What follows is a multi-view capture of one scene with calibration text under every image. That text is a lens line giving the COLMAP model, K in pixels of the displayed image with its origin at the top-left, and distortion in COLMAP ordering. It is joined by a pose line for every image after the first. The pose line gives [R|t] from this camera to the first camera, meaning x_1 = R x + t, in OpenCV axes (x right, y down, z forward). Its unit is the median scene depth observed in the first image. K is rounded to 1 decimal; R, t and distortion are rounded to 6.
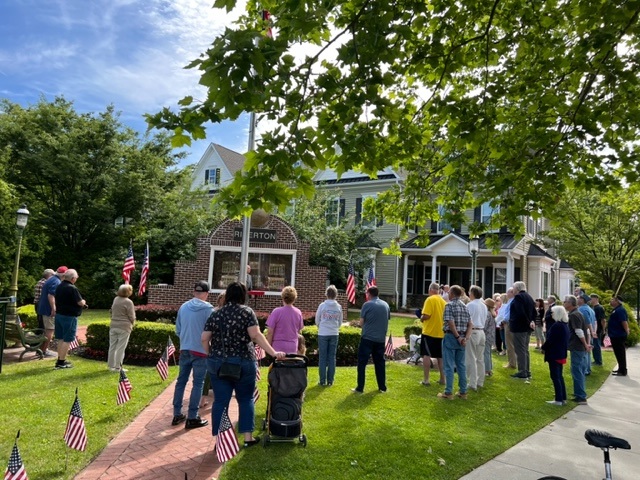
lens RADIAL K [[492.1, 0, 322.1], [0, 492.1, 242.5], [0, 0, 1]] dist [0.081103, -0.094226]
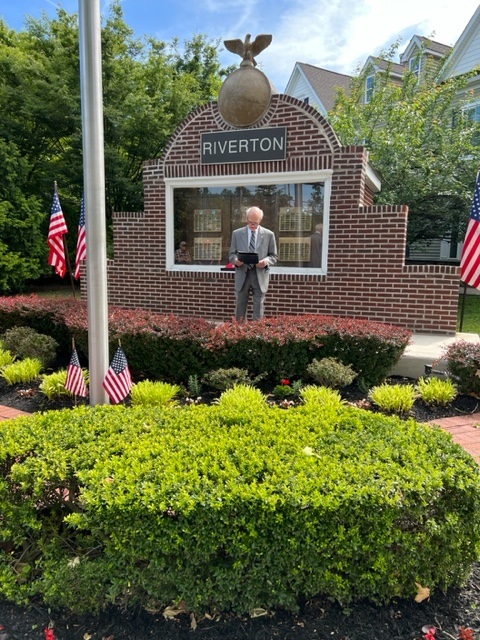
lens RADIAL K [[492.1, 0, 238.9], [0, 492.1, 317.6], [0, 0, 1]] dist [0.081103, -0.094226]
pose [[0.899929, 0.015740, -0.435753, 0.095653], [0.073752, 0.979455, 0.187693, 0.077713], [0.429755, -0.201048, 0.880279, 0.756609]]
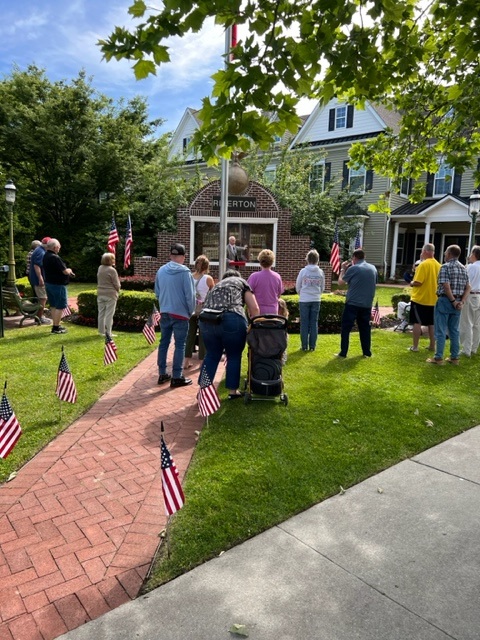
lens RADIAL K [[492.1, 0, 238.9], [0, 492.1, 317.6], [0, 0, 1]] dist [0.081103, -0.094226]
pose [[0.990697, -0.004416, -0.136011, 0.003367], [0.031481, 0.979800, 0.197488, 0.017529], [0.132392, -0.199932, 0.970824, 0.027309]]
